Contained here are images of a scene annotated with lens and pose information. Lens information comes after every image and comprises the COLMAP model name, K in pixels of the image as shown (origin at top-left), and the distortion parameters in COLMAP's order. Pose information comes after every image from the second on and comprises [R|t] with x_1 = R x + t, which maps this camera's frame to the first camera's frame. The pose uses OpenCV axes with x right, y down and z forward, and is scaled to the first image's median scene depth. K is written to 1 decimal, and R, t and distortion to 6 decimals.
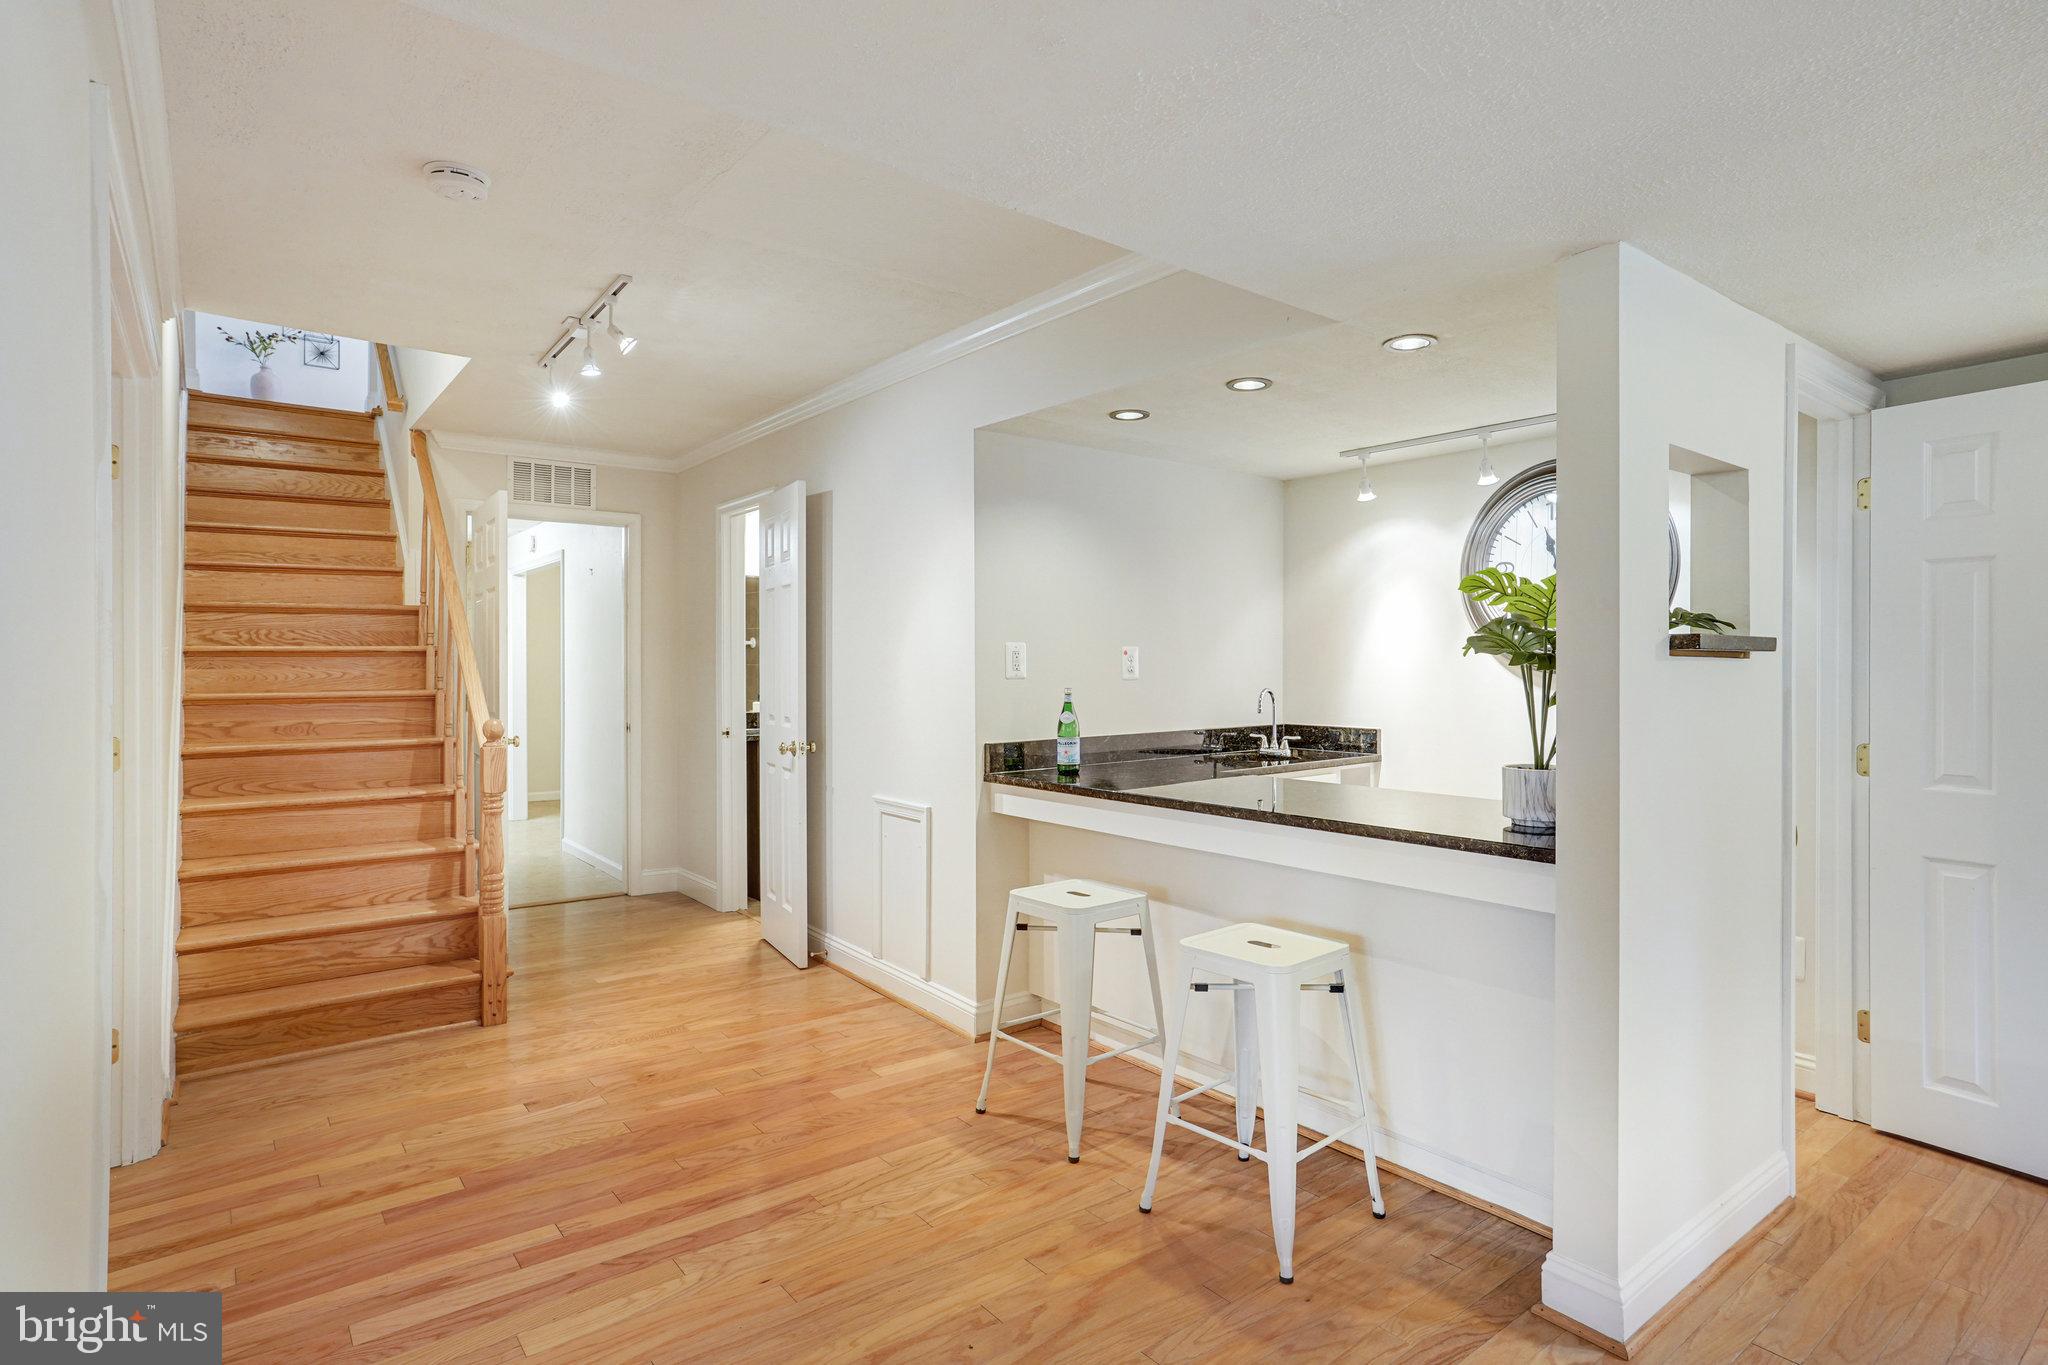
lens RADIAL K [[1092.3, 0, 1023.7], [0, 1092.3, 673.9], [0, 0, 1]] dist [-0.078692, 0.056865]
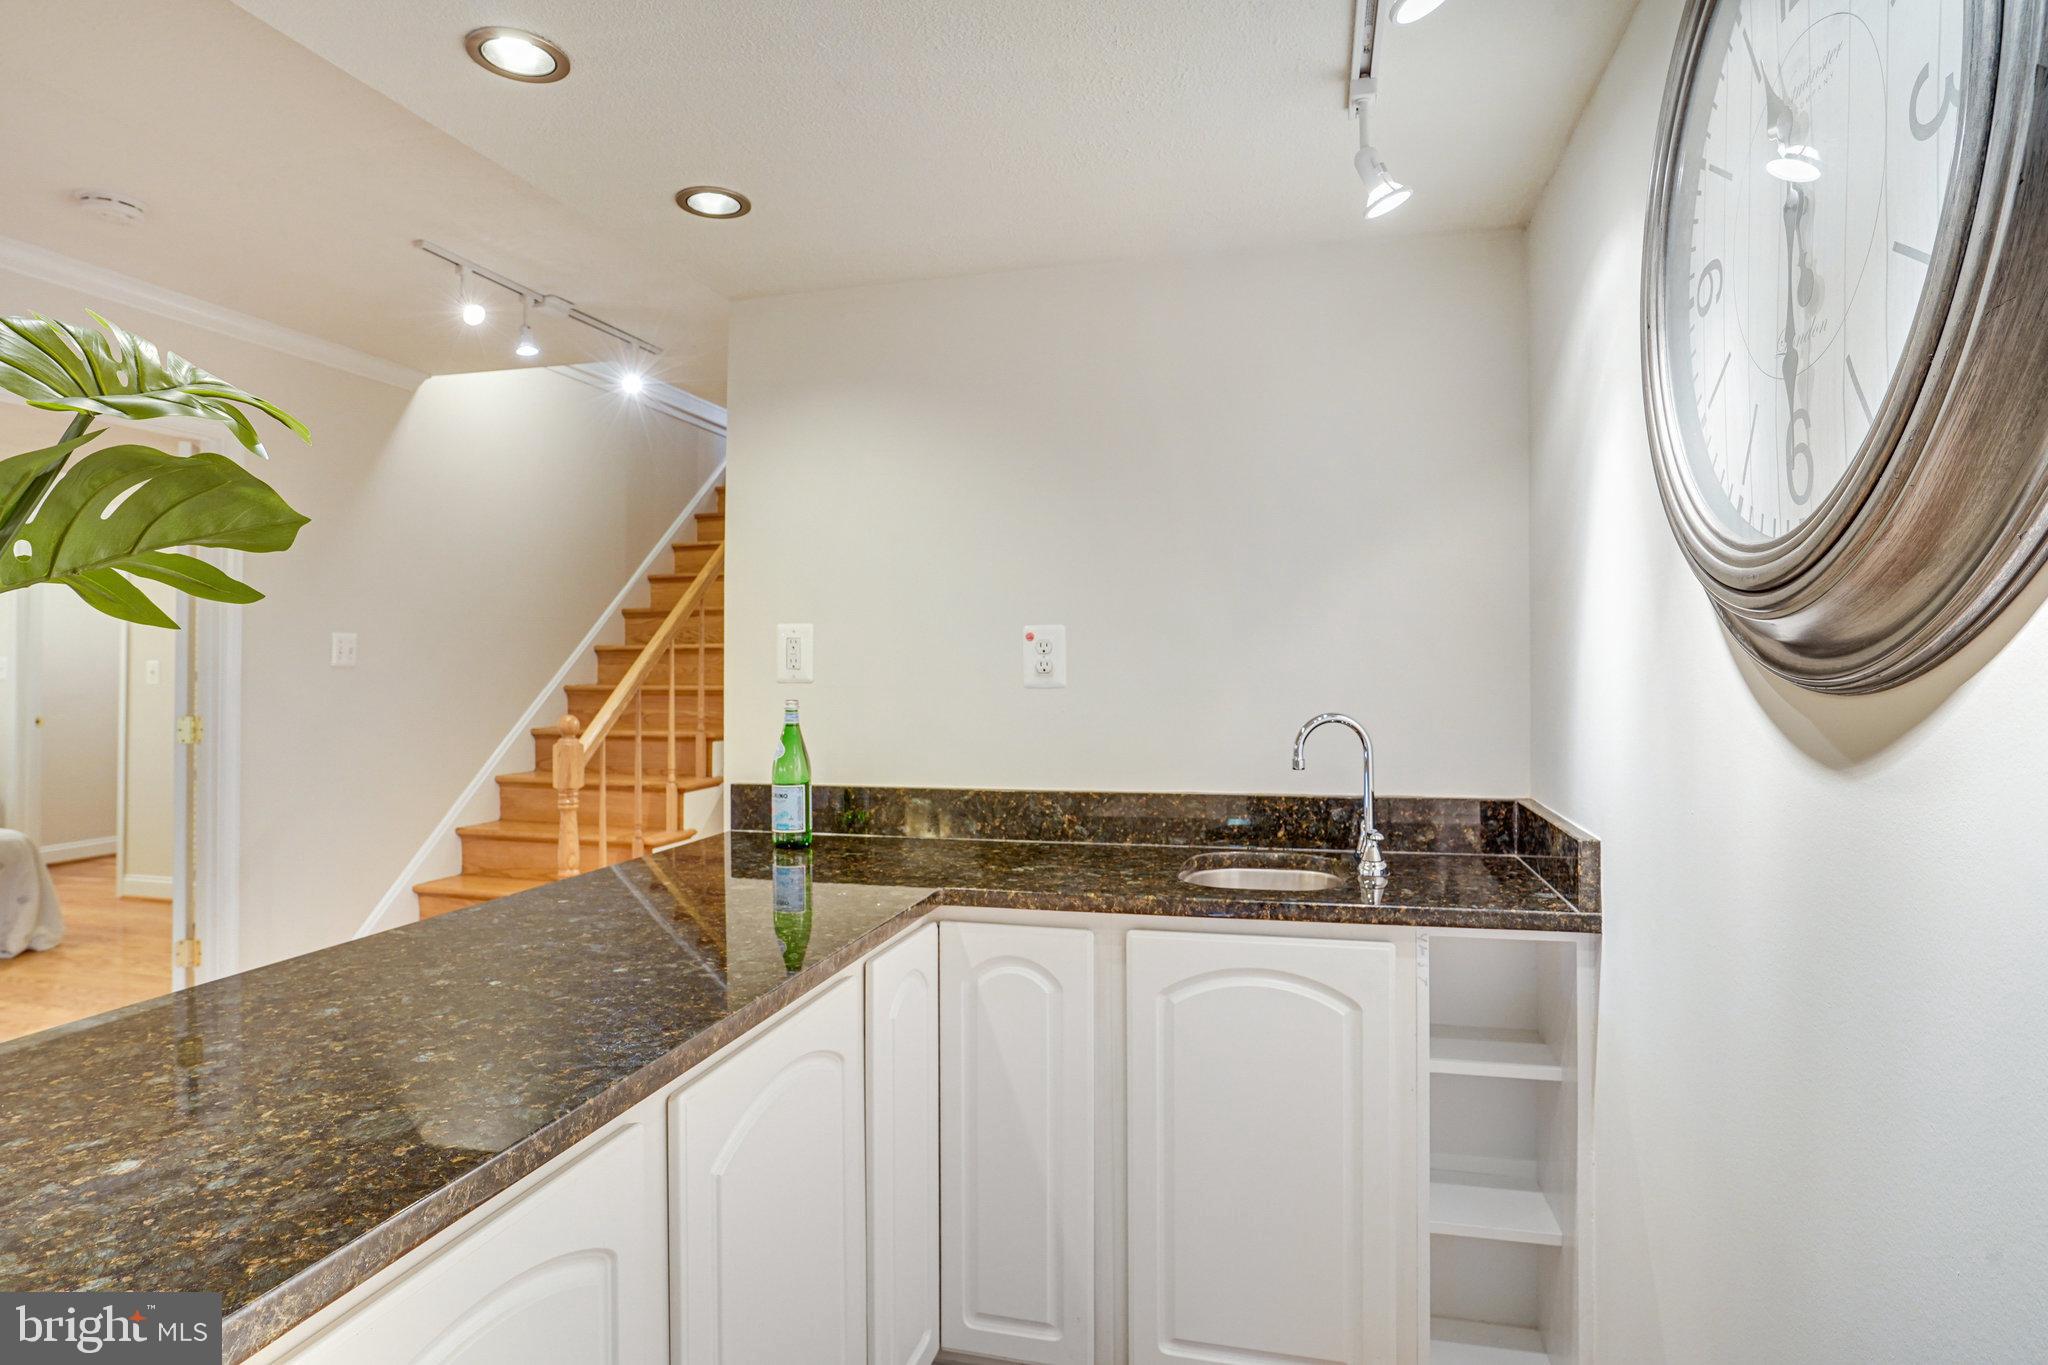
lens RADIAL K [[1092.3, 0, 1023.7], [0, 1092.3, 673.9], [0, 0, 1]] dist [-0.078692, 0.056865]
pose [[0.589722, -0.013597, -0.807492, 0.567572], [-0.010230, 0.999652, -0.024304, 0.012686], [0.807542, 0.022594, 0.589378, 0.750813]]
